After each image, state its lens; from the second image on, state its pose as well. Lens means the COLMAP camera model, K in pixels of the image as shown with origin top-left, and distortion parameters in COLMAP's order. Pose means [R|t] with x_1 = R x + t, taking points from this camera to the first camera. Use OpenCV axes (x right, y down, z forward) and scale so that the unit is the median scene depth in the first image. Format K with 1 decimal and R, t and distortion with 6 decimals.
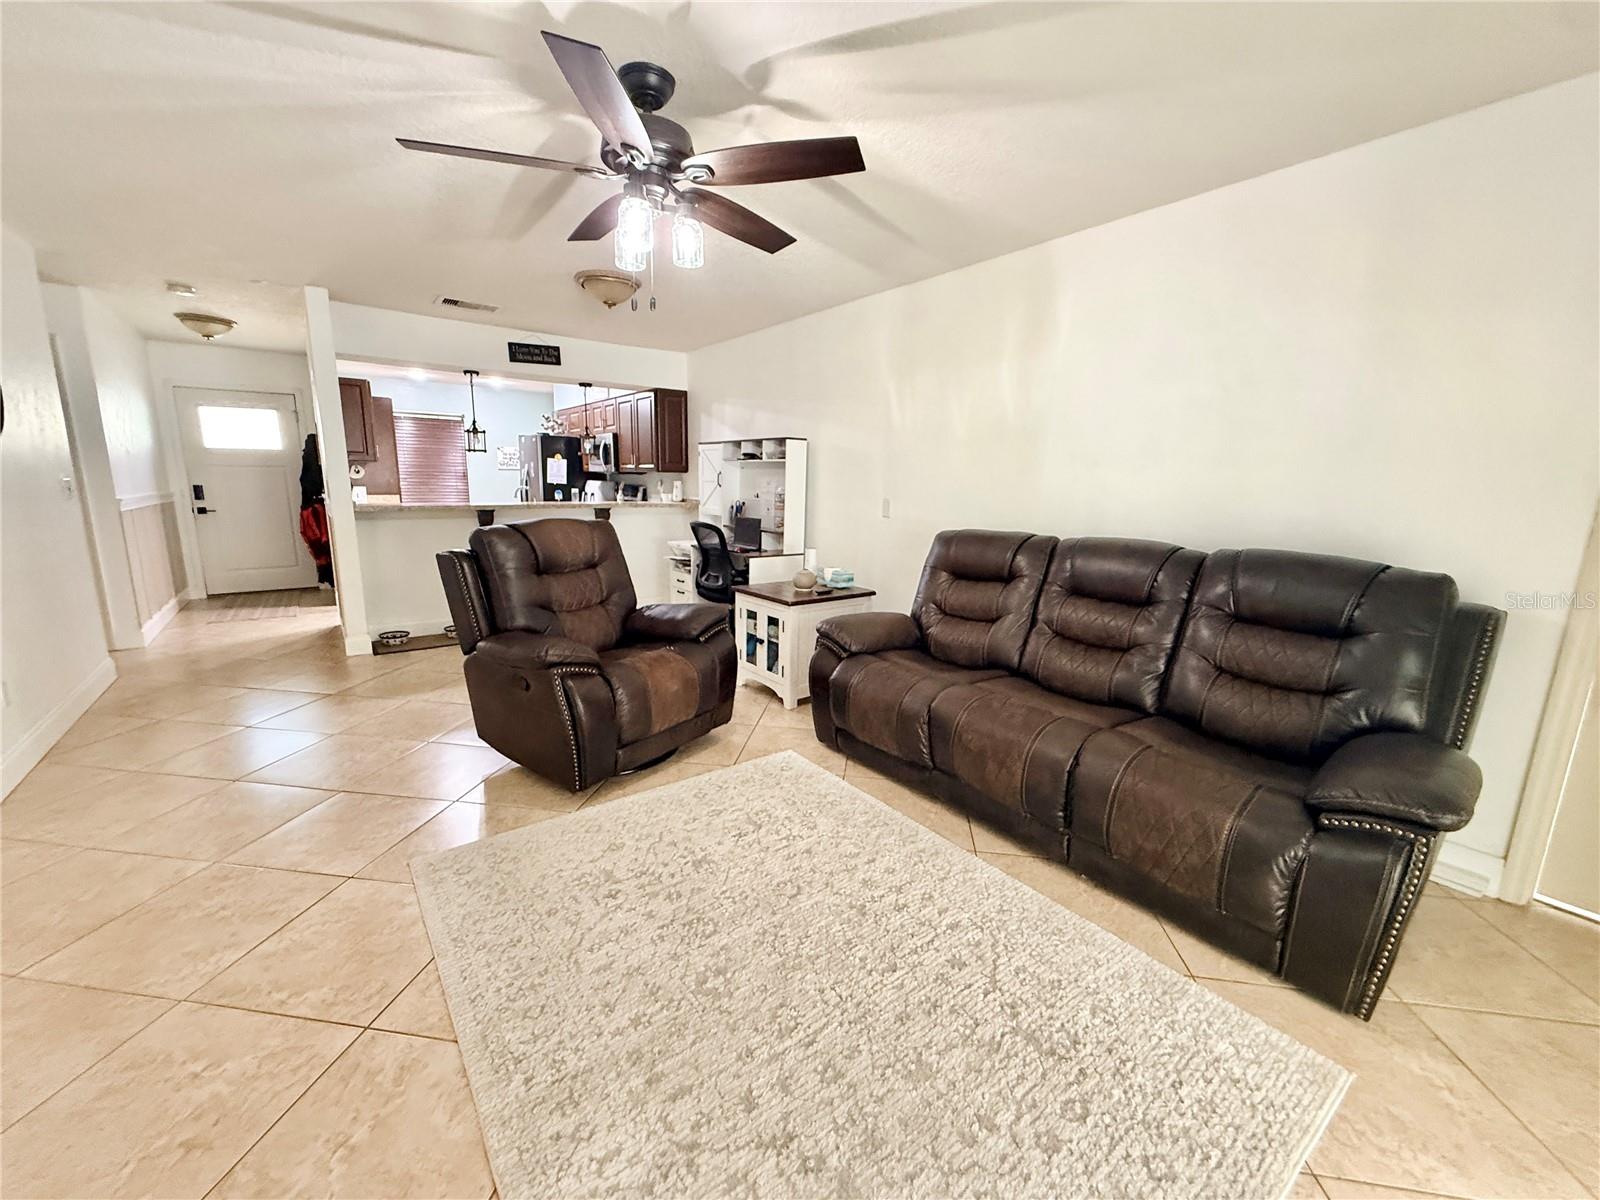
lens RADIAL K [[638.6, 0, 796.8], [0, 638.6, 601.3], [0, 0, 1]] dist [0.000765, 0.000257]
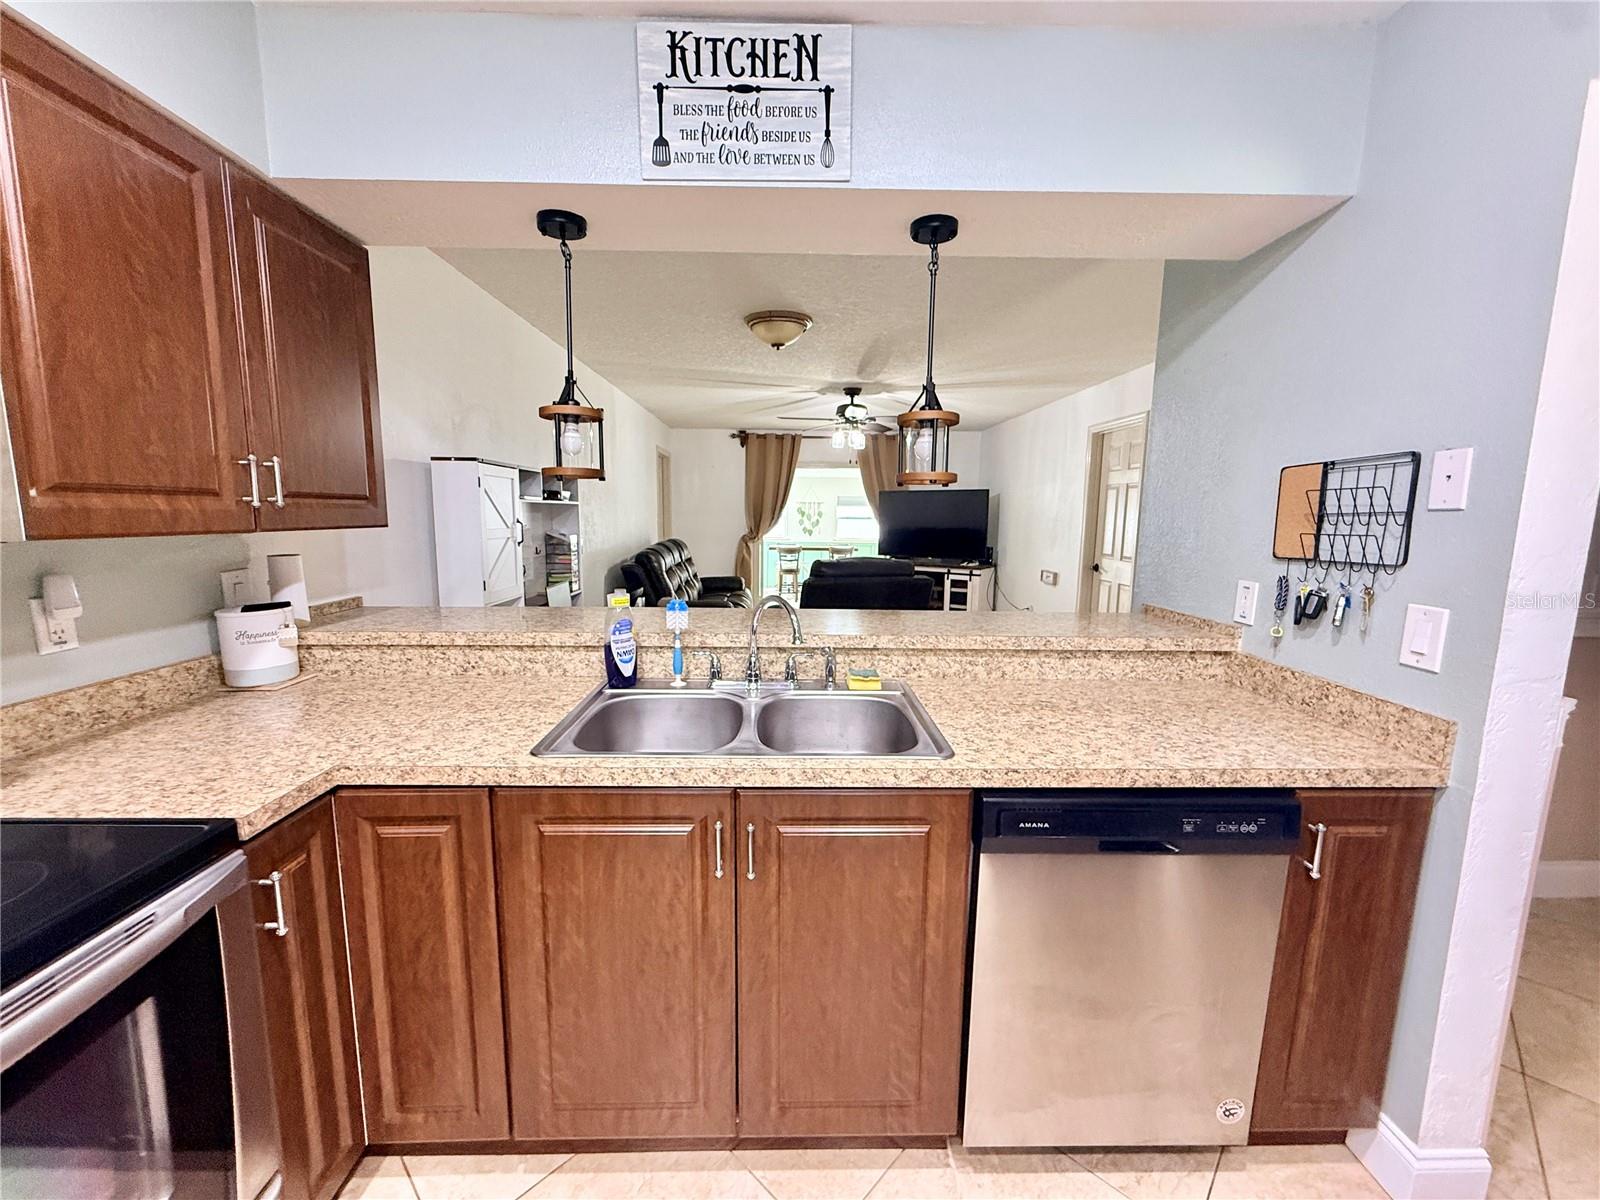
lens RADIAL K [[638.8, 0, 797.2], [0, 638.8, 600.2], [0, 0, 1]] dist [-0.000790, 0.000090]
pose [[-0.815262, -0.107180, 0.569088, -0.822548], [0.083637, 0.950627, 0.298853, -0.360055], [-0.573021, 0.291240, -0.766046, 1.675449]]
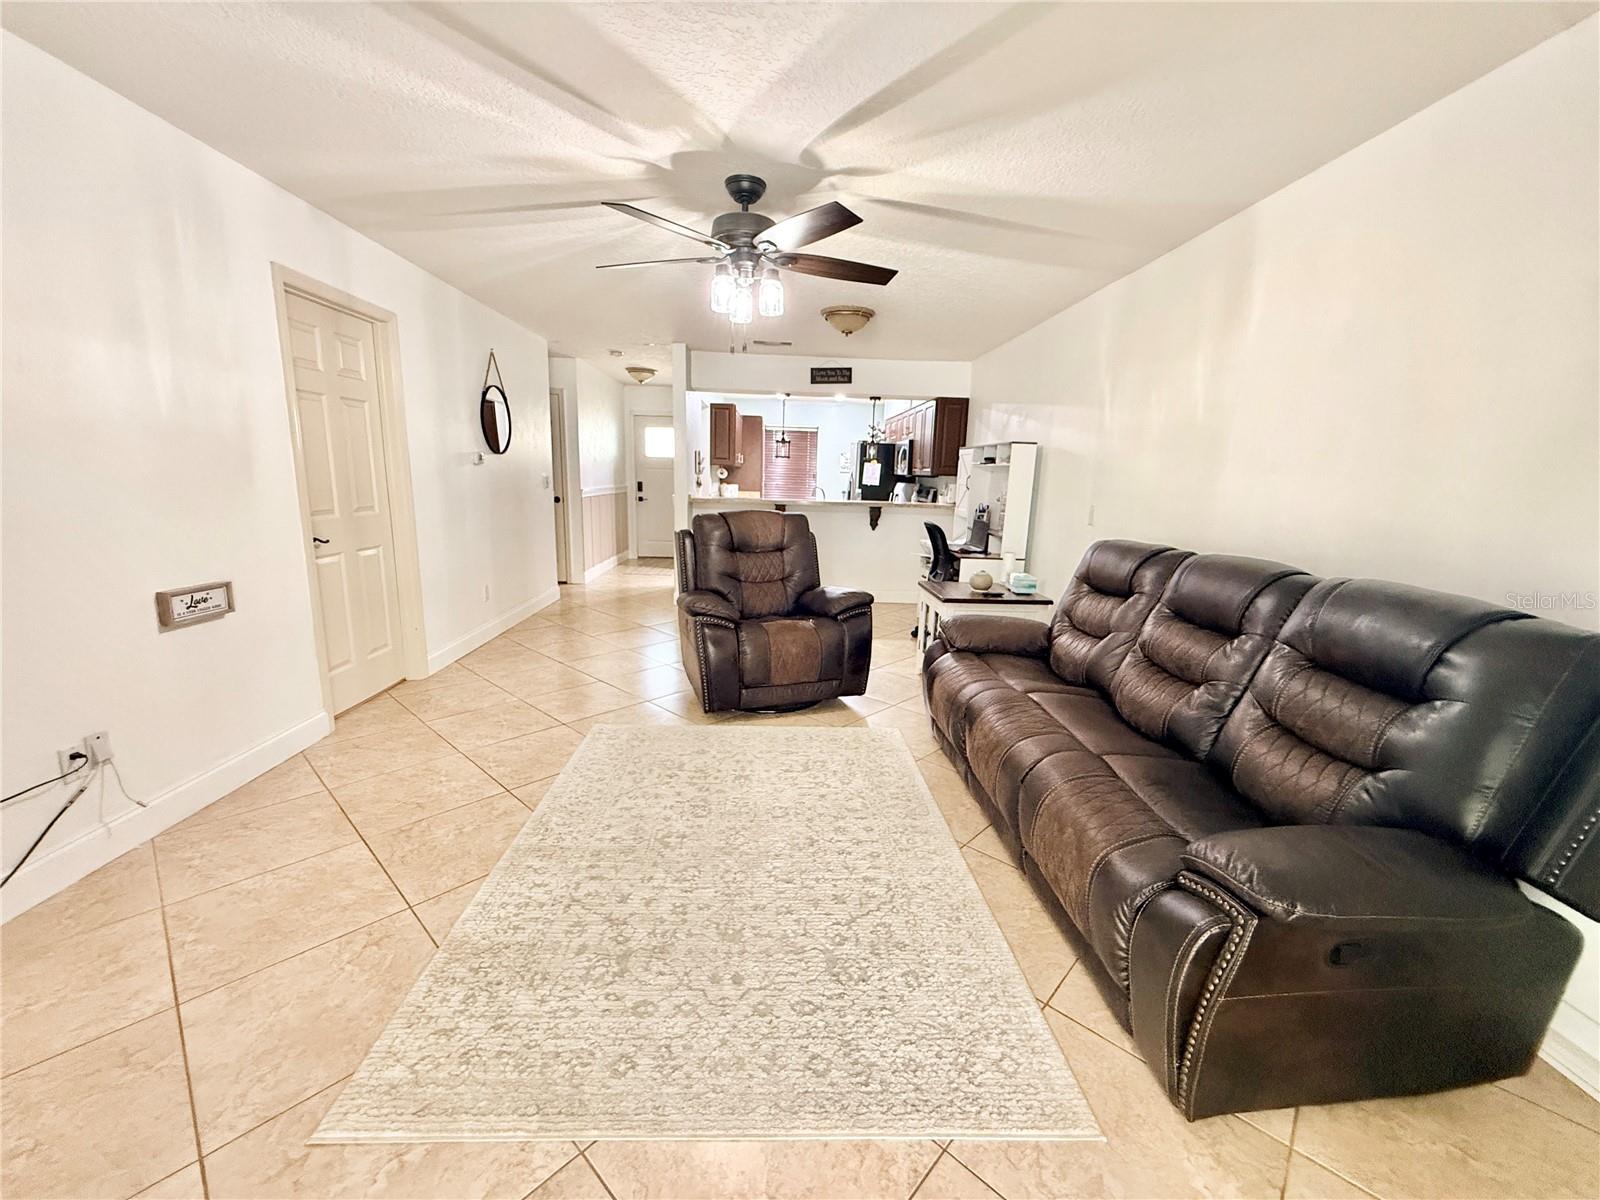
lens RADIAL K [[638.8, 0, 797.2], [0, 638.8, 600.2], [0, 0, 1]] dist [-0.000790, 0.000090]
pose [[0.822486, 0.117078, -0.556605, 0.321479], [-0.121285, 0.992180, 0.029477, 0.002565], [0.555703, 0.043263, 0.830254, -0.009902]]
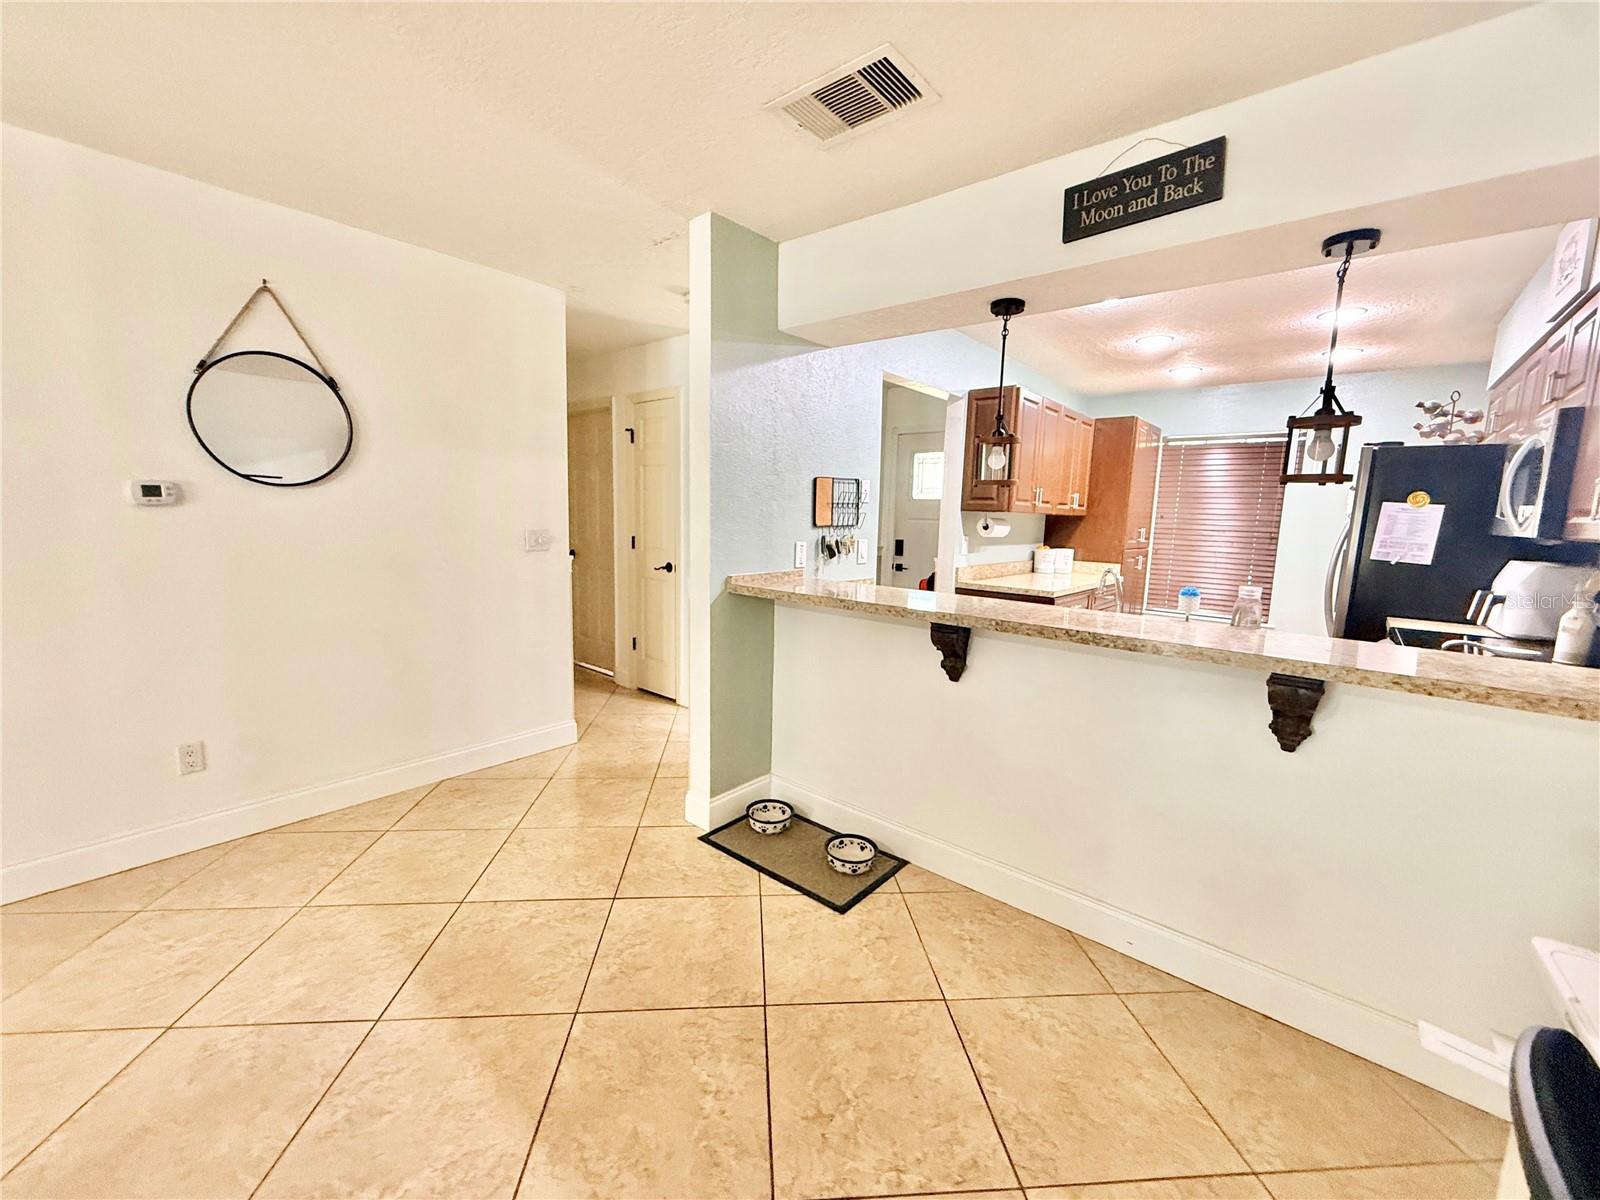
lens RADIAL K [[644.5, 0, 794.7], [0, 644.5, 599.8], [0, 0, 1]] dist [0.001099, 0.000272]
pose [[0.226491, 0.120755, -0.966499, -0.116353], [-0.207598, 0.975470, 0.073227, -0.206986], [0.951633, 0.184058, 0.246004, 0.997096]]
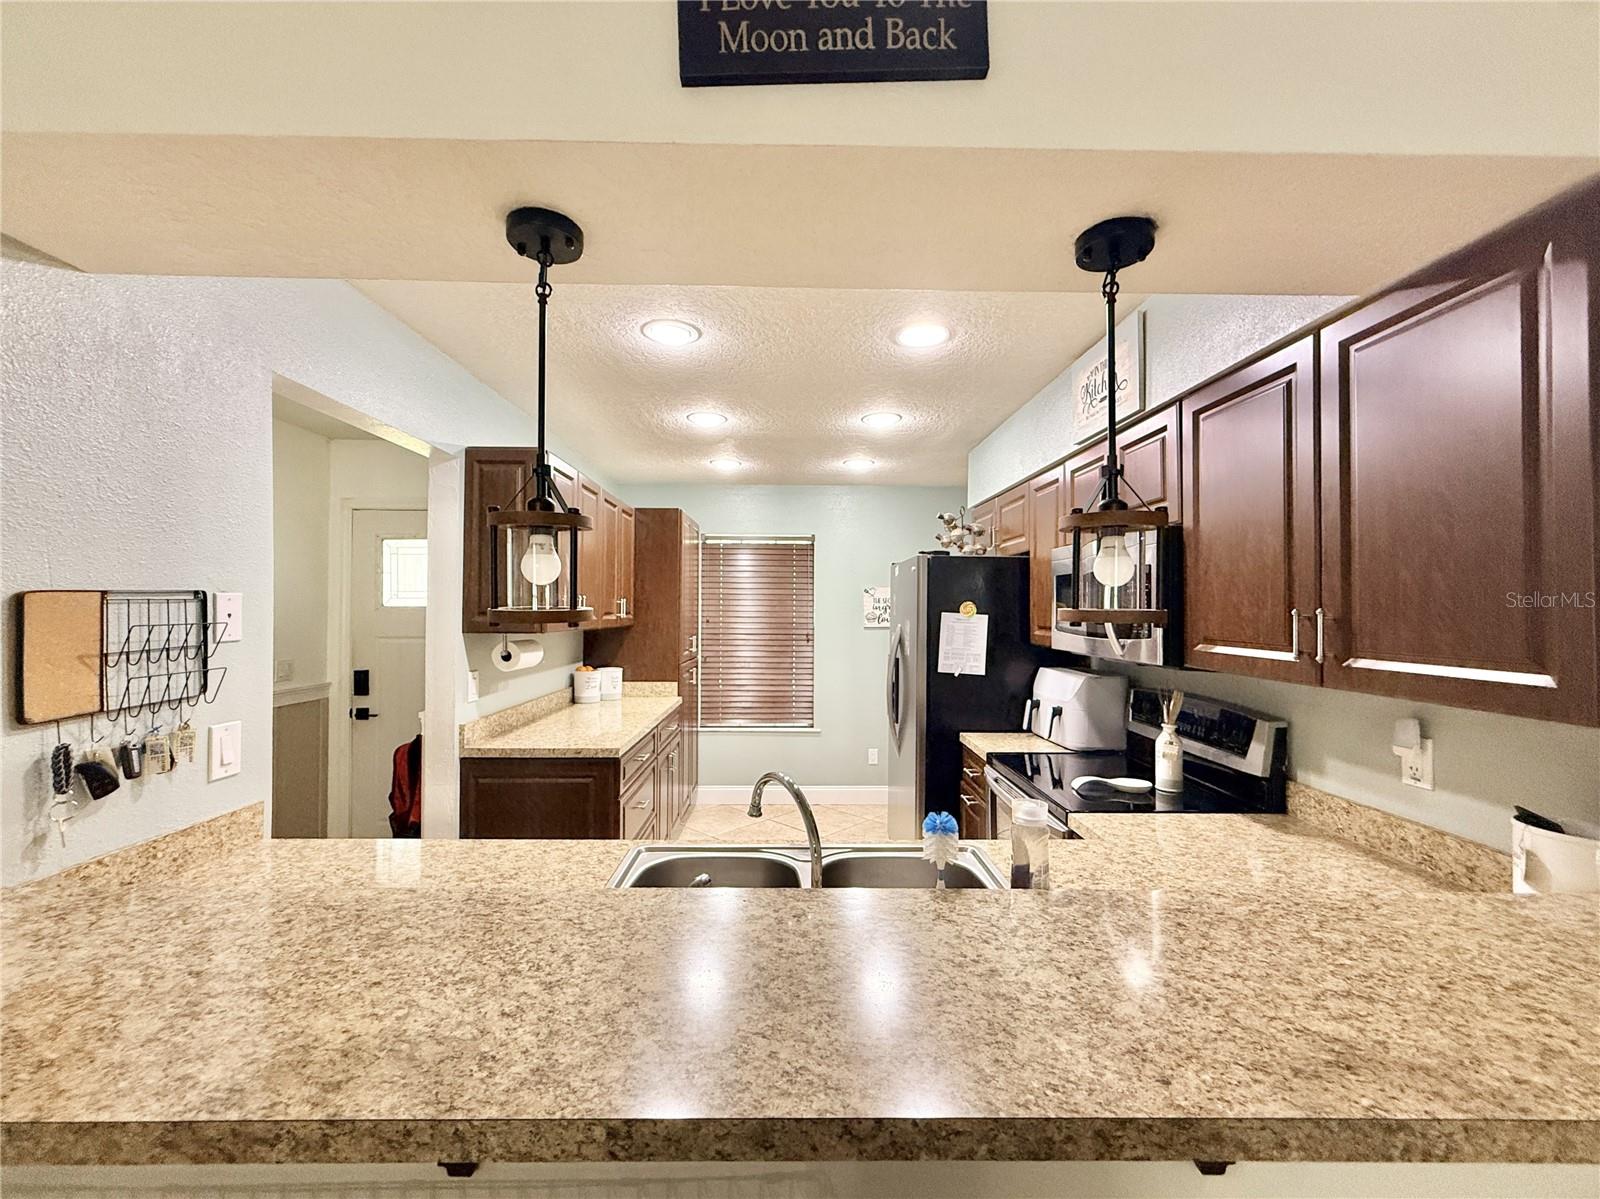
lens RADIAL K [[649.9, 0, 800.0], [0, 649.9, 599.5], [0, 0, 1]] dist [-0.001309, 0.000265]
pose [[0.815429, -0.022789, -0.578409, -0.416919], [-0.099906, 0.978689, -0.179406, -0.274903], [0.570171, 0.204079, 0.795774, 1.145120]]
